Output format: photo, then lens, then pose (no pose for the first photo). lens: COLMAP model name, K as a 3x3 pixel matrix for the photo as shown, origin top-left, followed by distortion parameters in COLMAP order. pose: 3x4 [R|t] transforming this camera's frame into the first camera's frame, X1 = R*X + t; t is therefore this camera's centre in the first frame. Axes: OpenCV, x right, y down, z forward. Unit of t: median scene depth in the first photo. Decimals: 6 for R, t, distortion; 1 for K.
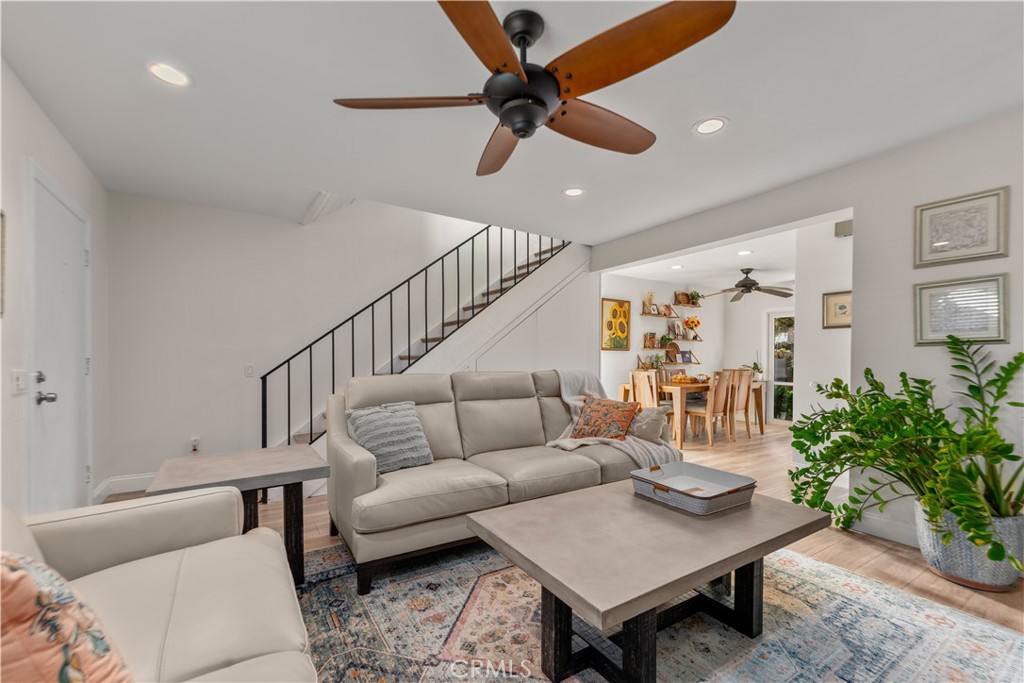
lens RADIAL K [[426.5, 0, 513.1], [0, 426.5, 363.8], [0, 0, 1]] dist [0.002315, 0.000120]
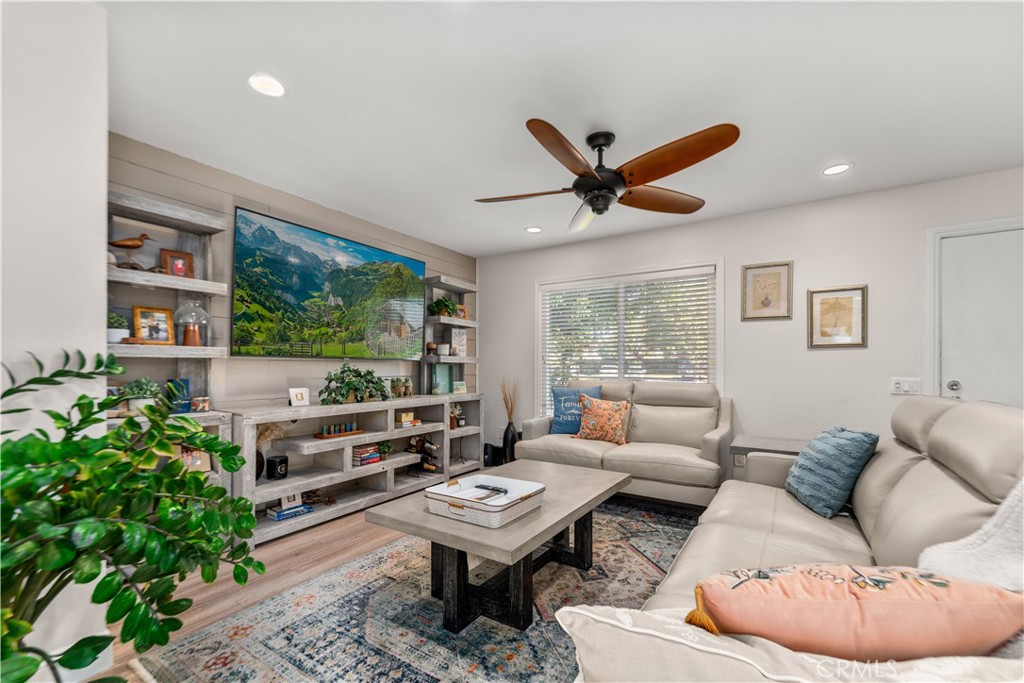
lens RADIAL K [[426.5, 0, 513.1], [0, 426.5, 363.8], [0, 0, 1]] dist [0.002315, 0.000120]
pose [[-0.911818, -0.012663, -0.410399, 0.223777], [-0.014593, 0.999892, 0.001570, -0.005681], [0.410334, 0.007421, -0.911905, 0.558562]]
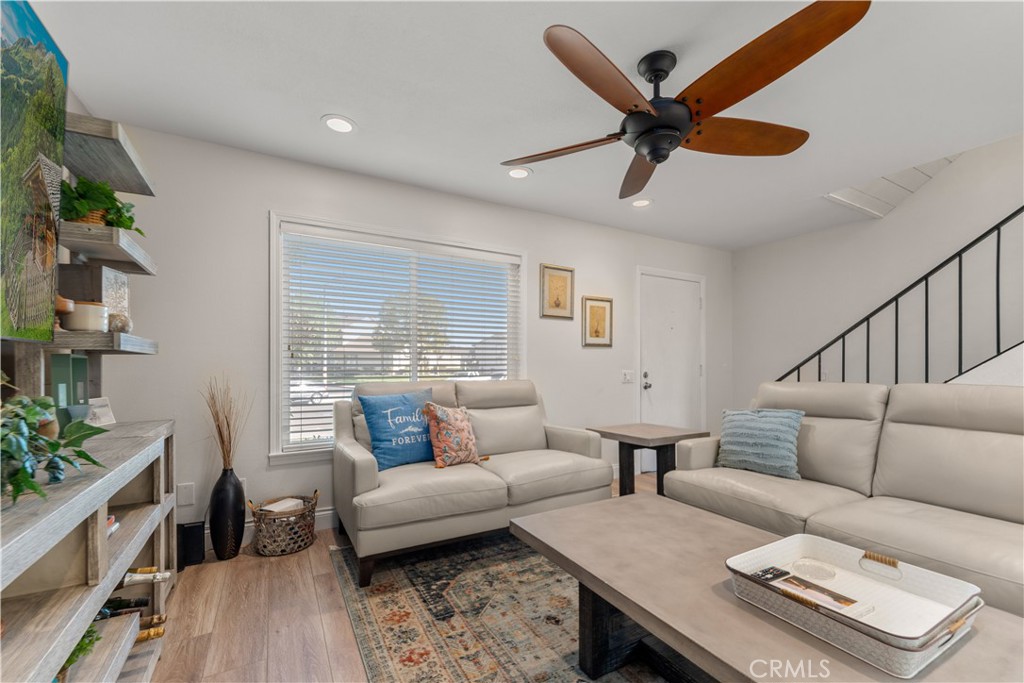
lens RADIAL K [[426.5, 0, 513.1], [0, 426.5, 363.8], [0, 0, 1]] dist [0.002315, 0.000120]
pose [[-0.057335, -0.007880, -0.998324, 0.291361], [-0.013718, 0.999881, -0.007104, 0.000957], [0.998261, 0.013287, -0.057436, 0.177087]]
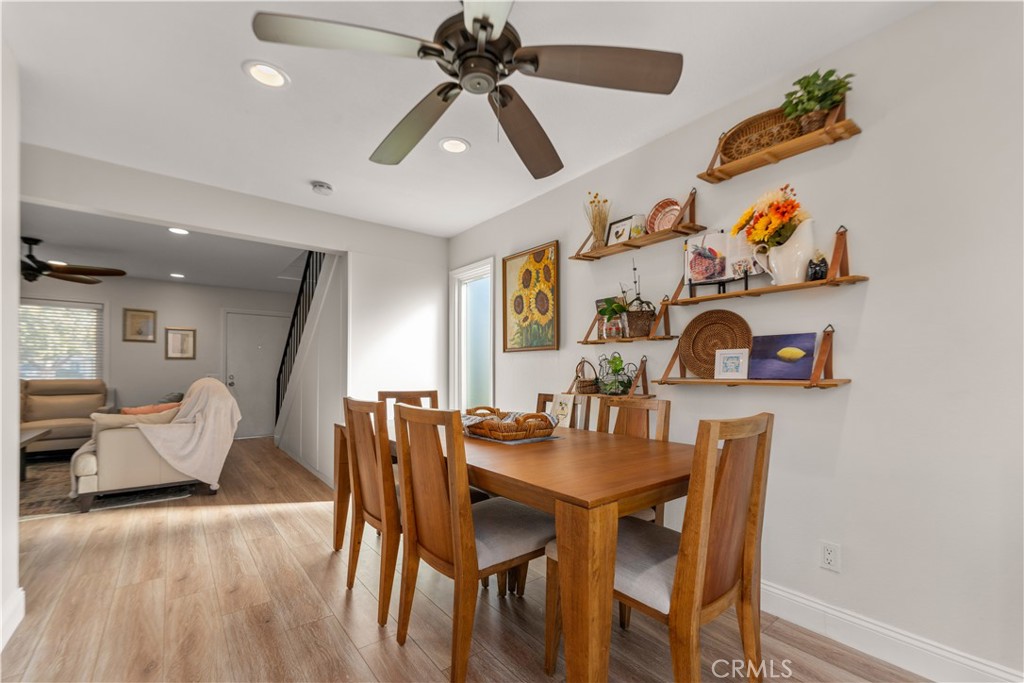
lens RADIAL K [[425.7, 0, 513.6], [0, 425.7, 370.0], [0, 0, 1]] dist [0.001990, 0.000527]
pose [[0.100246, -0.009451, -0.994918, 0.721091], [-0.014196, 0.999840, -0.010928, -0.004407], [0.994861, 0.015220, 0.100096, 0.918385]]
